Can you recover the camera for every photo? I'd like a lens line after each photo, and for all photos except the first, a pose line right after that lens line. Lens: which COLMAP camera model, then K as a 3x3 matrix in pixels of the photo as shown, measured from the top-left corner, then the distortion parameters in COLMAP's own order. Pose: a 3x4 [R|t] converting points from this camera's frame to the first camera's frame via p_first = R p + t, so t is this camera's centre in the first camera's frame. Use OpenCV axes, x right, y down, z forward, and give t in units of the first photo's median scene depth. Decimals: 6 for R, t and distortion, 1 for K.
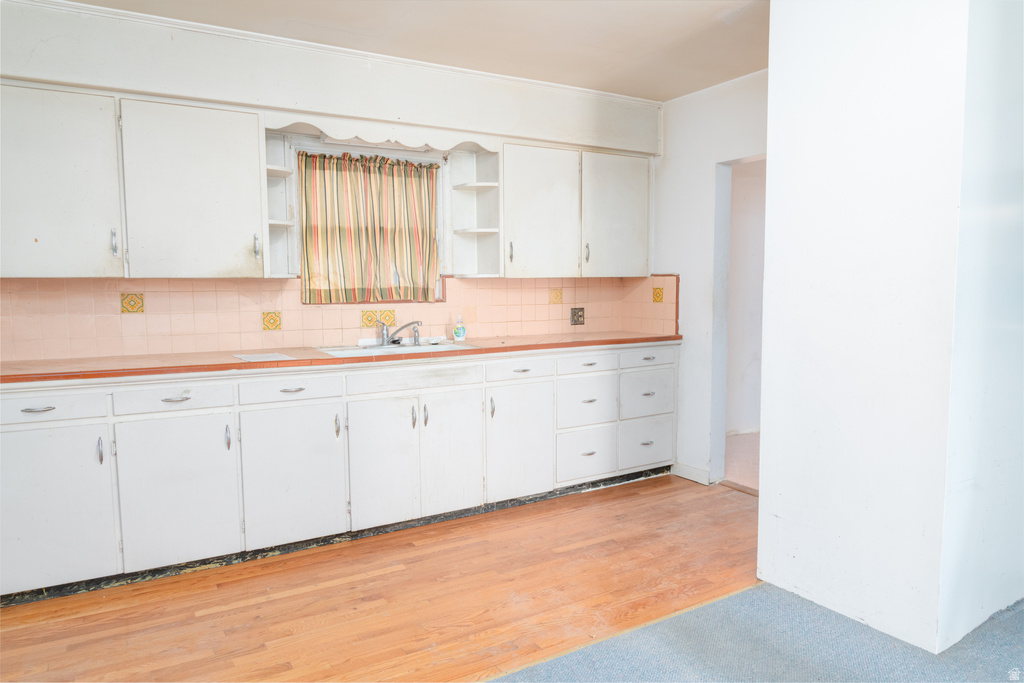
lens RADIAL K [[701.7, 0, 500.6], [0, 701.7, 332.5], [0, 0, 1]] dist [0.001431, -0.024648]
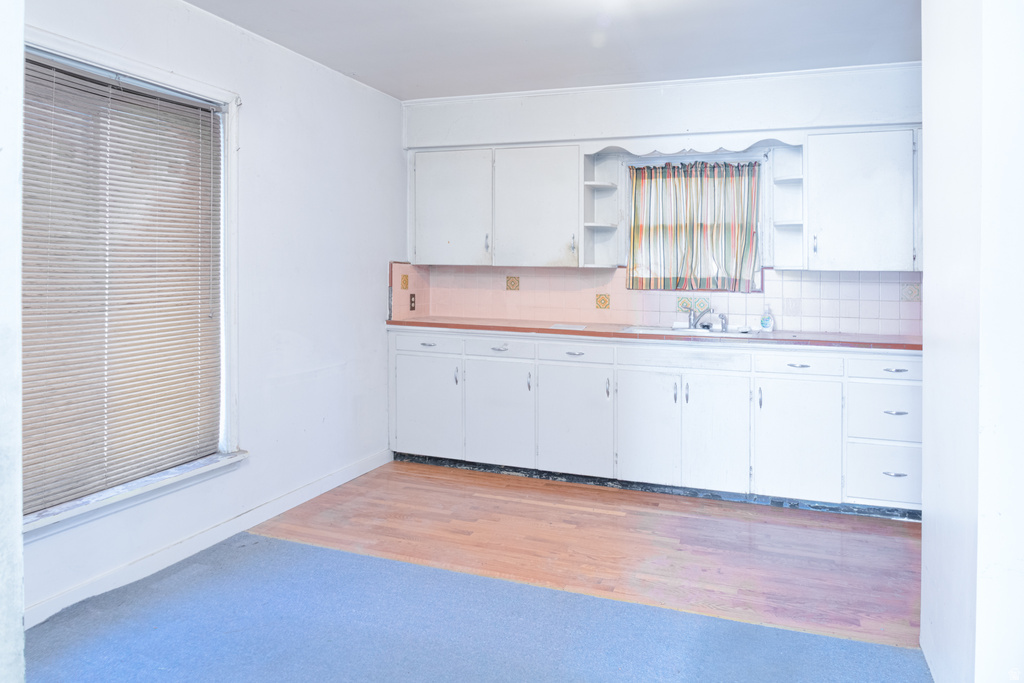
lens RADIAL K [[725.4, 0, 510.7], [0, 725.4, 256.0], [0, 0, 1]] dist [-0.007699, -0.004954]
pose [[0.609148, -0.000520, -0.793056, 0.587338], [-0.073993, 0.995600, -0.057487, -0.009848], [0.789597, 0.093699, 0.606430, 0.064336]]
